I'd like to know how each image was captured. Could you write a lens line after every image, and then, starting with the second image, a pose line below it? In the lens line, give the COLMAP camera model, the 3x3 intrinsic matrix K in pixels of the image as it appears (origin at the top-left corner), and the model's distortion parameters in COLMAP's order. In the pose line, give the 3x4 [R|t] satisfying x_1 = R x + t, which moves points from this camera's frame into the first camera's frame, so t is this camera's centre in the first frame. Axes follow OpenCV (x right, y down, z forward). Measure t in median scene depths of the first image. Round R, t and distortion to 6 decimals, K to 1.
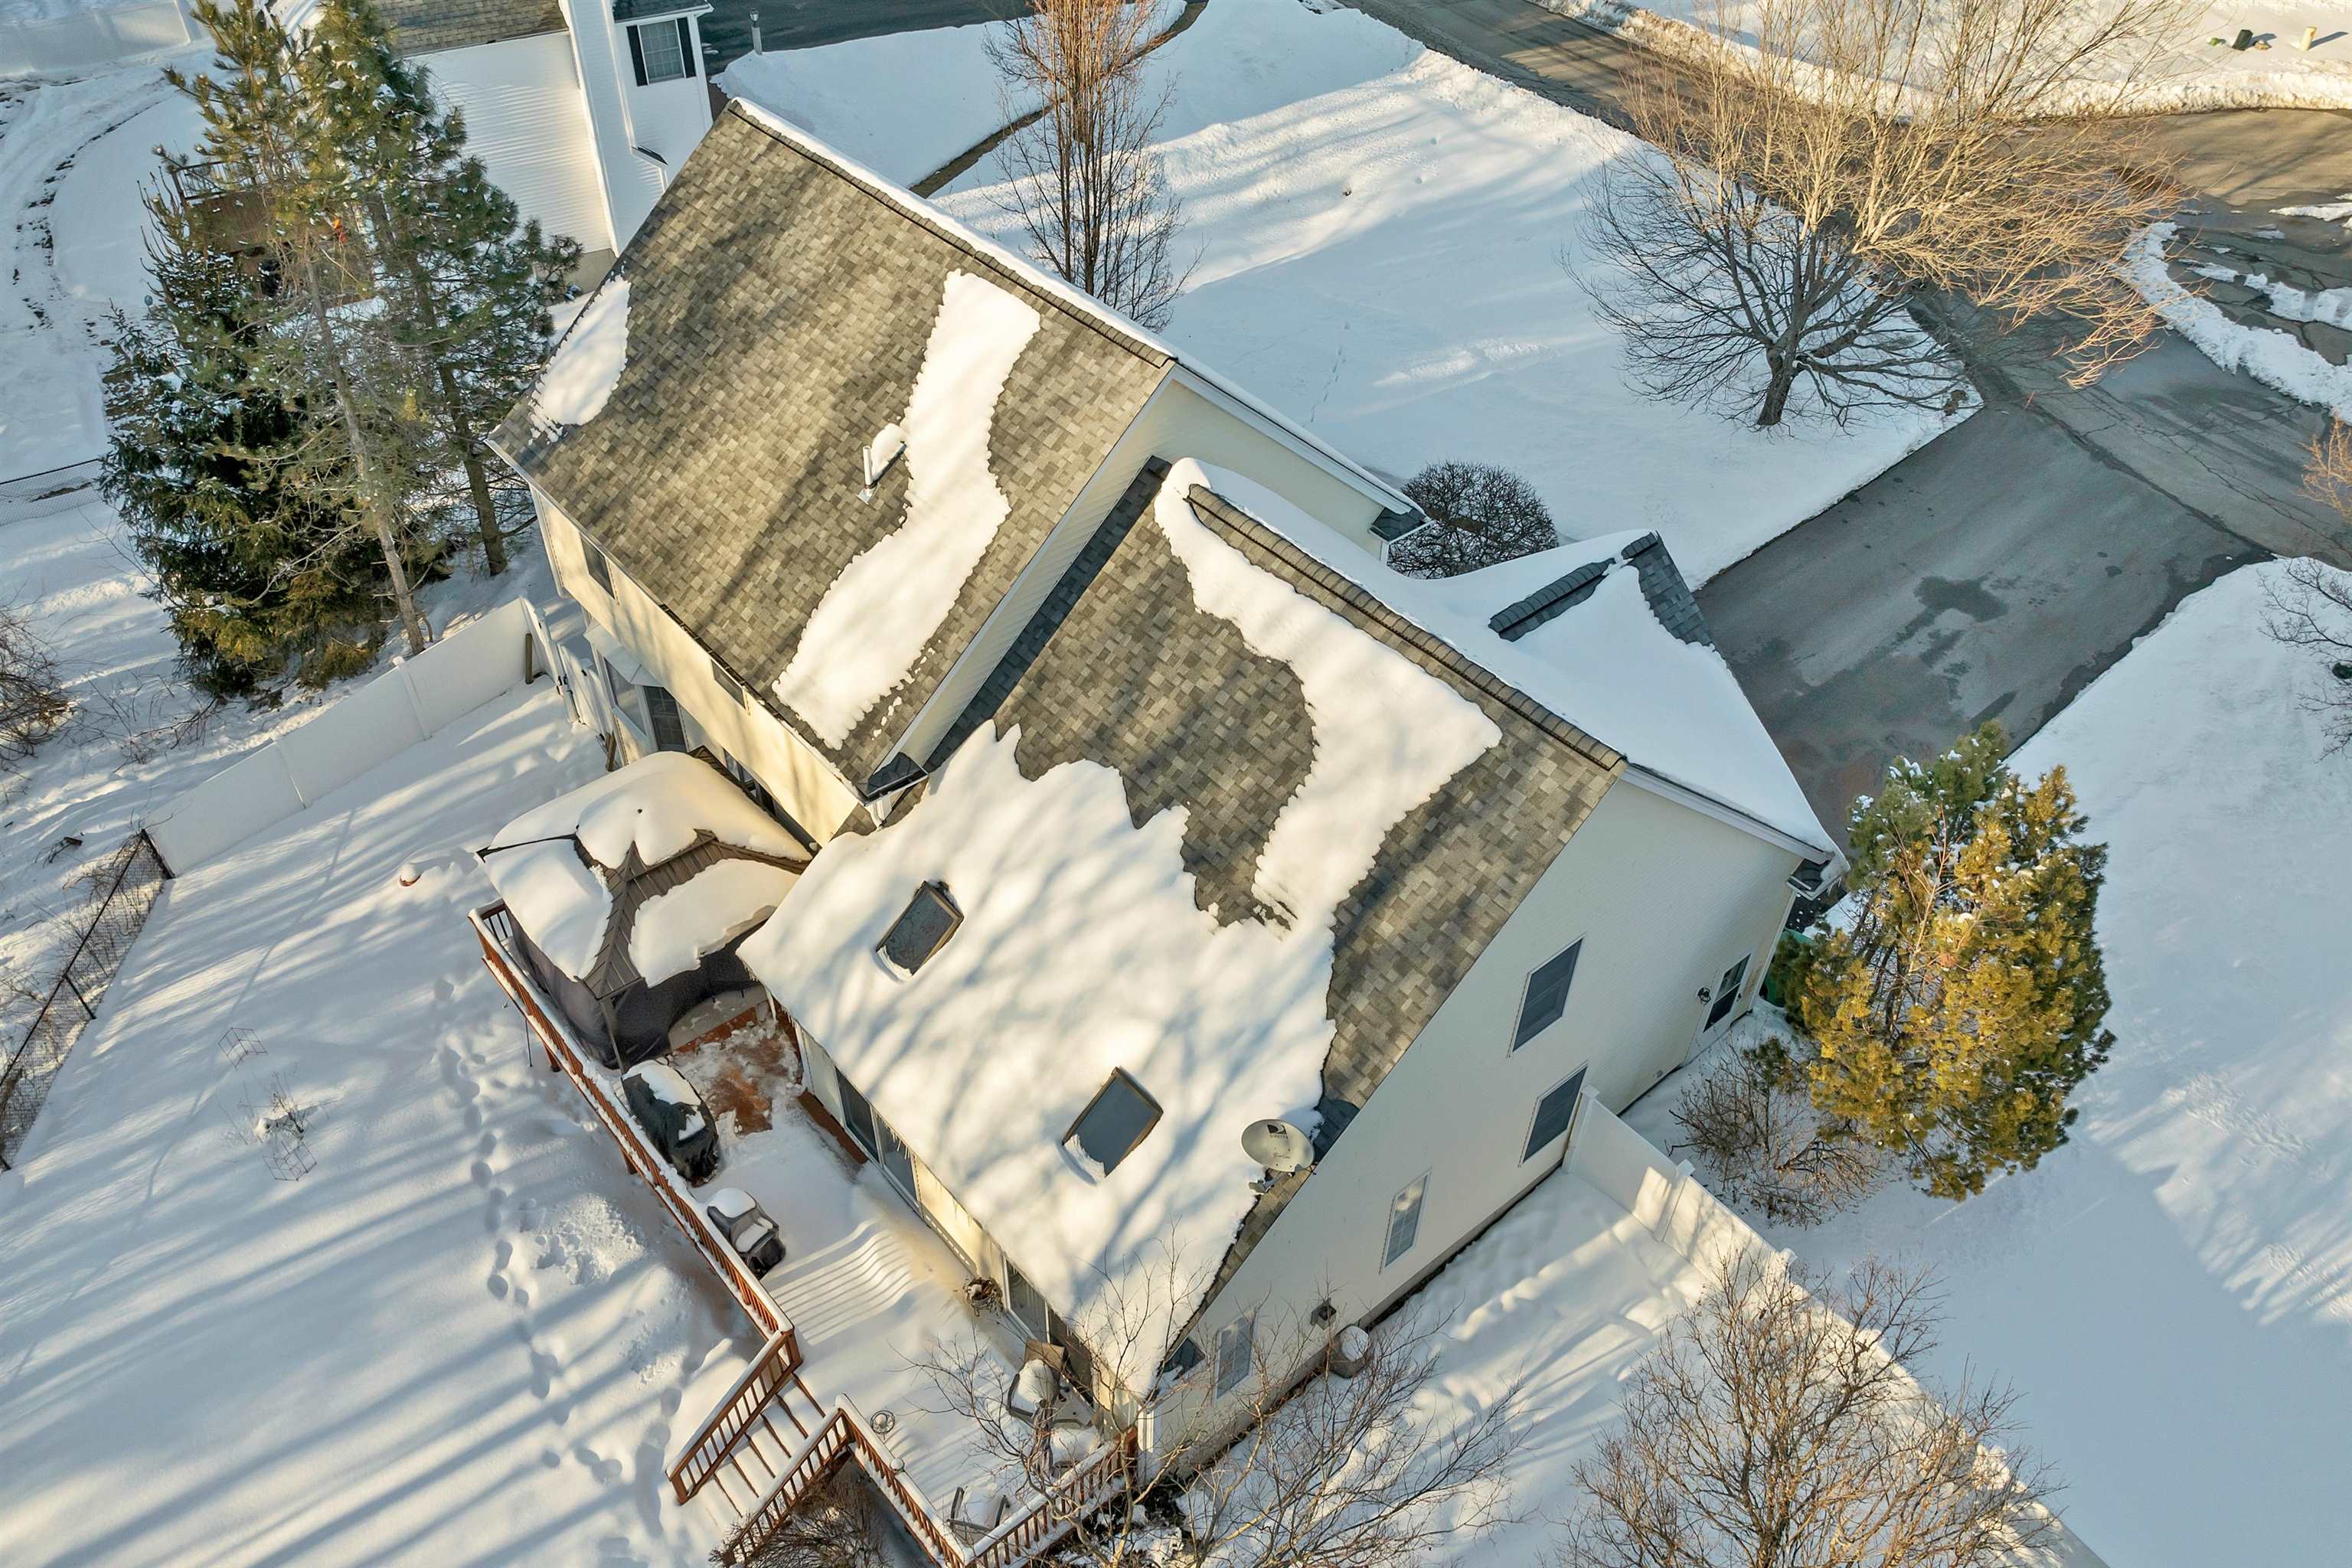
lens RADIAL K [[1664.6, 0, 1185.2], [0, 1664.6, 782.8], [0, 0, 1]] dist [-0.023505, -0.005242]
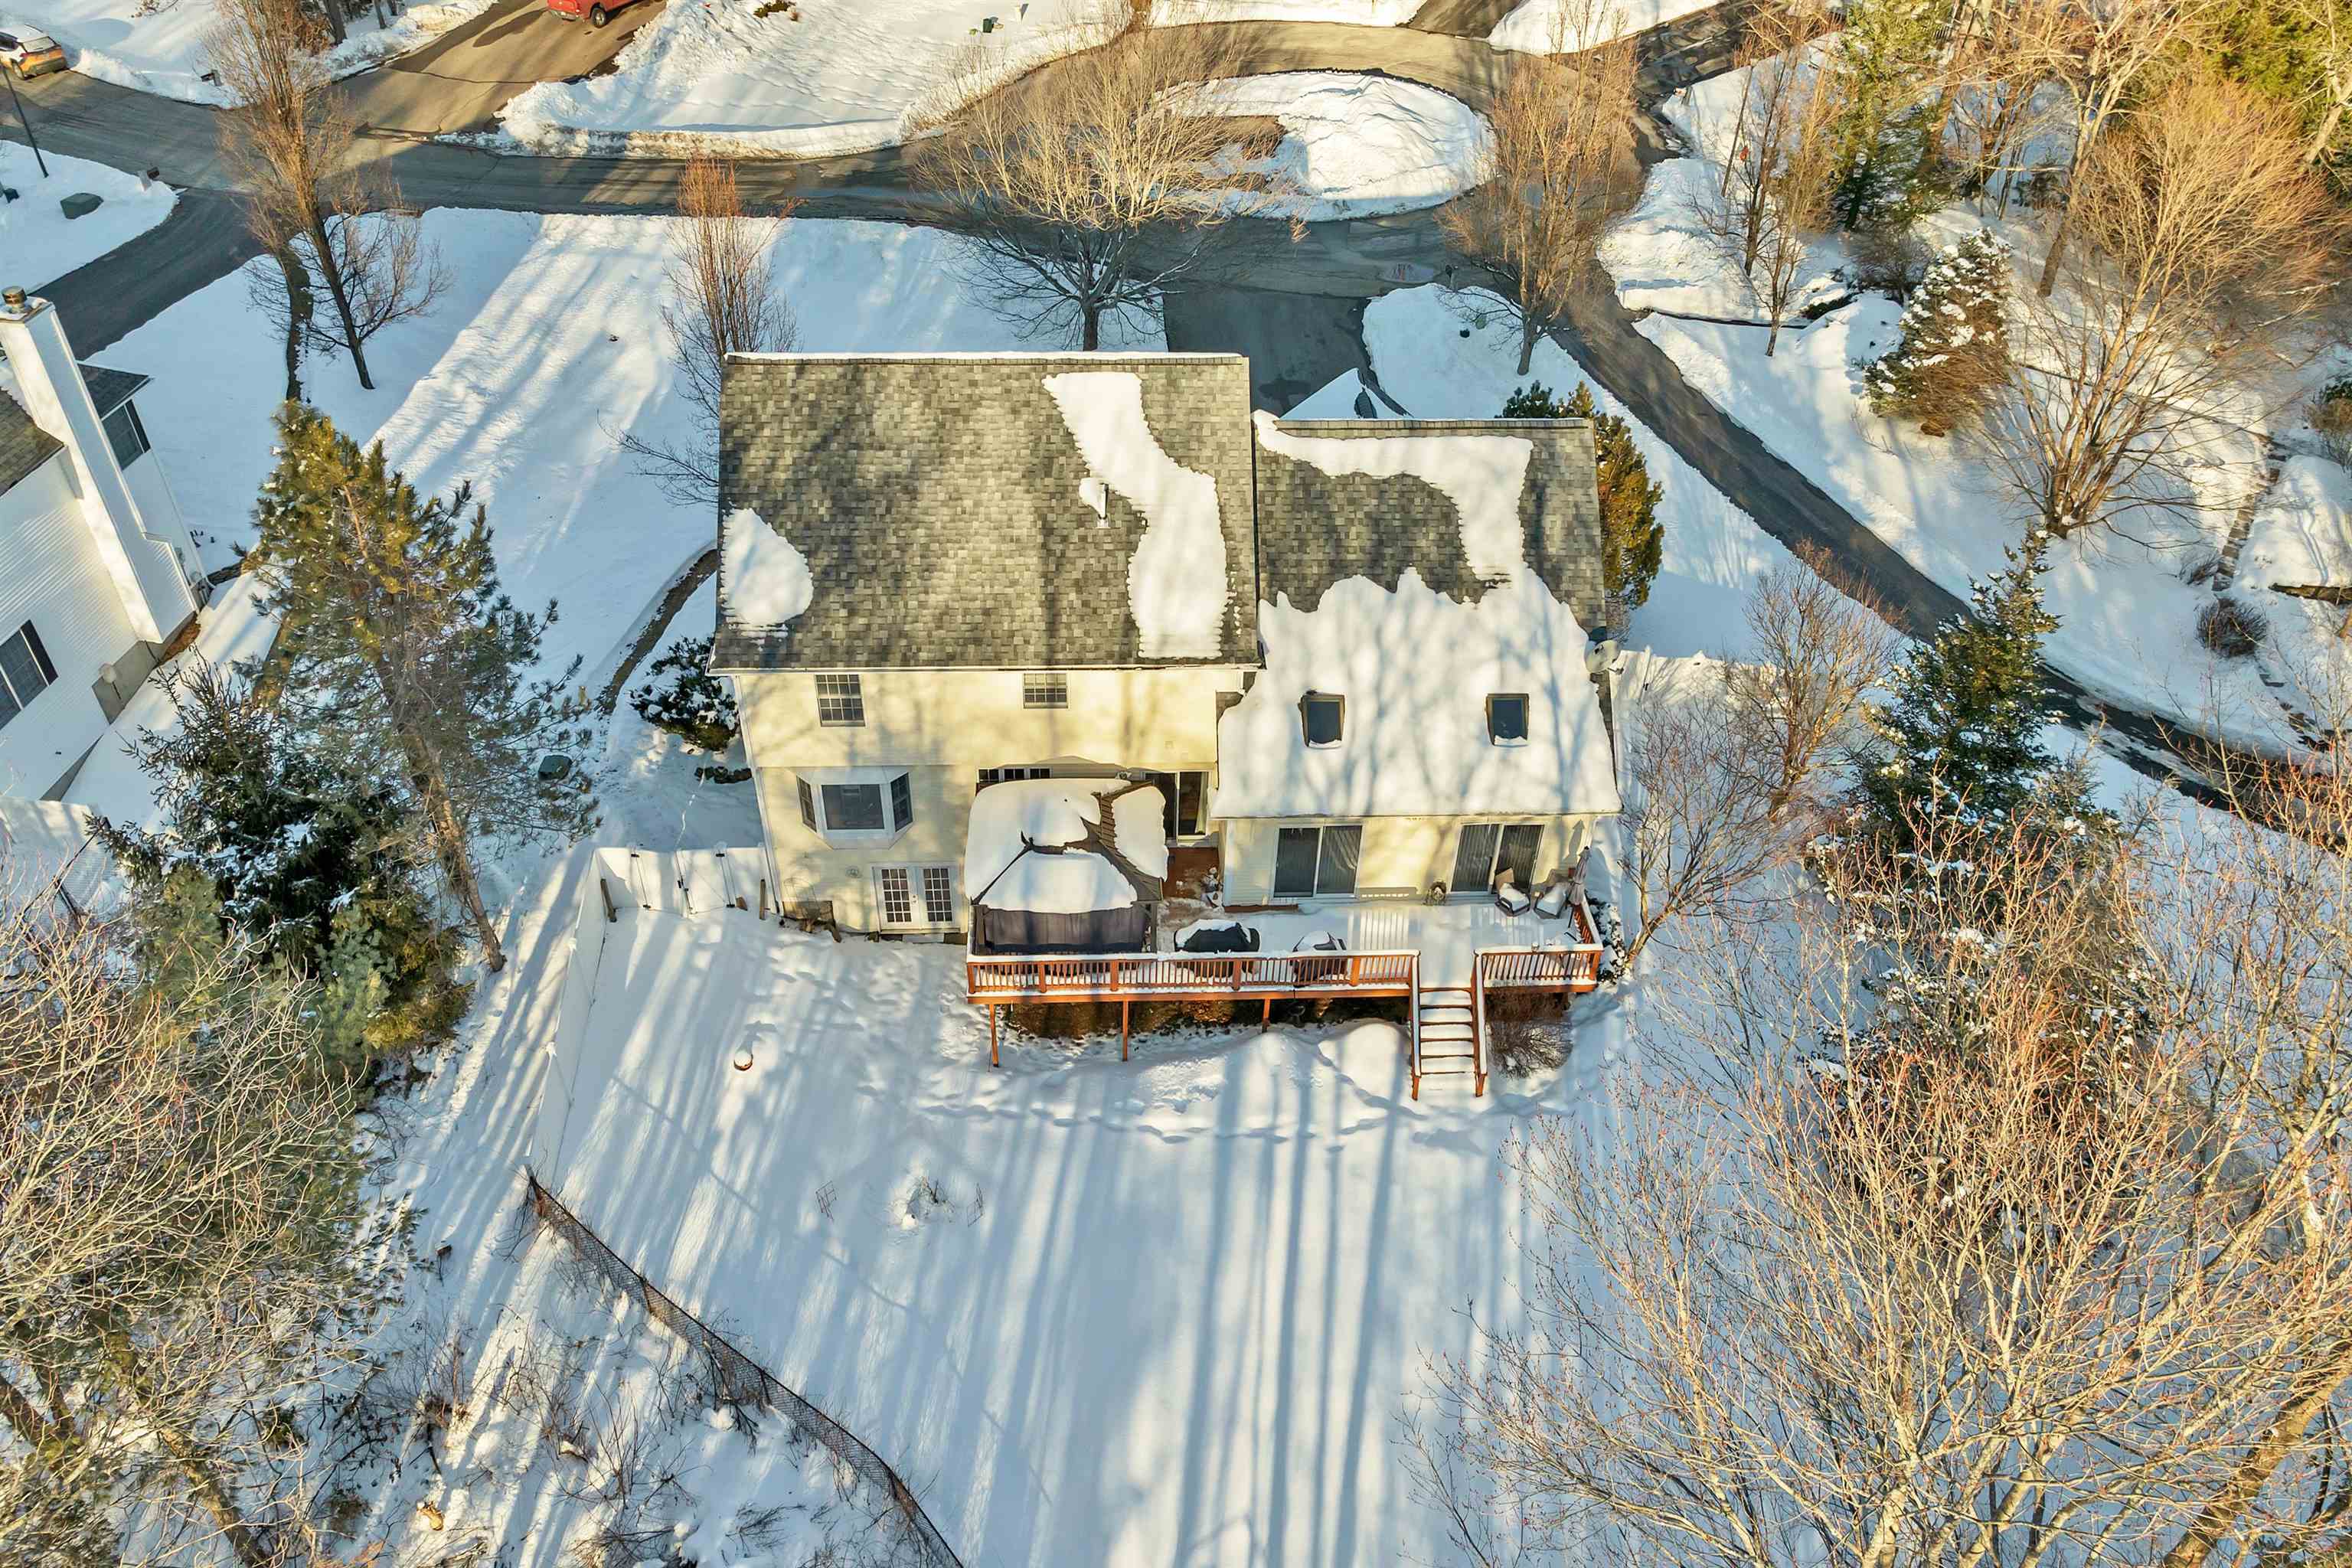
lens RADIAL K [[1608.5, 0, 1172.7], [0, 1608.5, 725.7], [0, 0, 1]] dist [-0.002274, -0.002276]
pose [[0.637741, -0.498089, 0.587532, -1.153174], [0.525543, 0.839028, 0.140844, -0.200581], [-0.563108, 0.218951, 0.796850, -0.172561]]
